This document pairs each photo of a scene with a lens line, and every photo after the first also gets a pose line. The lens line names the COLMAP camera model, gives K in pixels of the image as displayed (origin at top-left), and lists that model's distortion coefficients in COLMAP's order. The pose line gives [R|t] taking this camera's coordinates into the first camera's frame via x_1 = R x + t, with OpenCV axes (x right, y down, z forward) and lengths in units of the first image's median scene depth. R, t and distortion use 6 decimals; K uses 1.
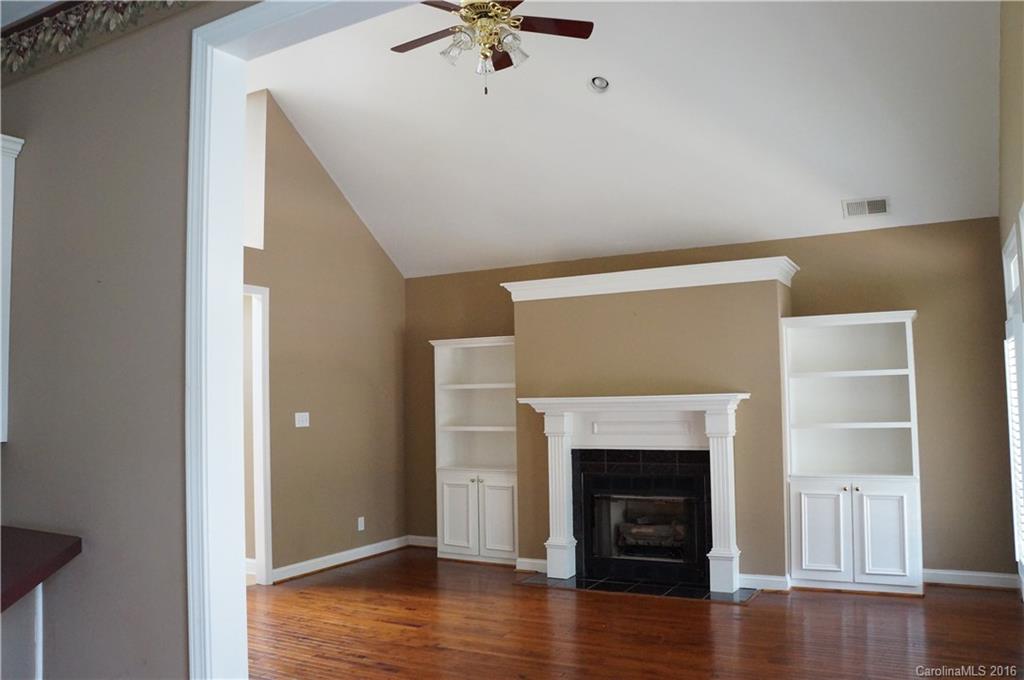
lens RADIAL K [[811.5, 0, 512.0], [0, 811.5, 340.0], [0, 0, 1]] dist [-0.169450, 0.098284]
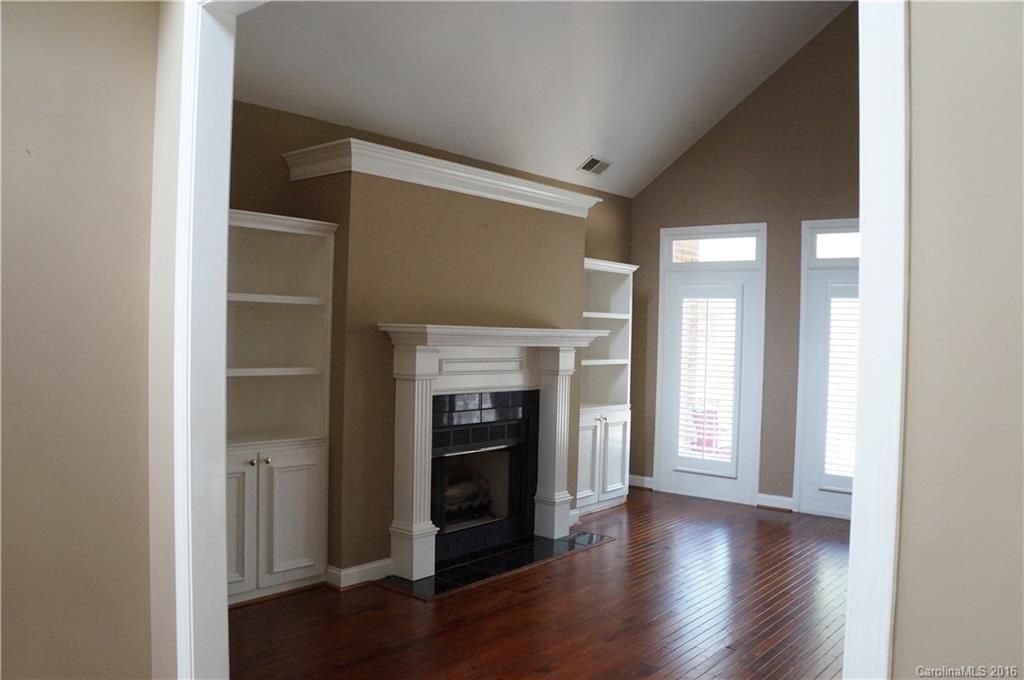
lens RADIAL K [[811.5, 0, 512.0], [0, 811.5, 340.0], [0, 0, 1]] dist [-0.169450, 0.098284]
pose [[0.212441, 0.020477, 0.976959, -0.605417], [-0.093568, 0.995613, -0.000522, 0.076966], [-0.972684, -0.091302, 0.213425, 0.769147]]
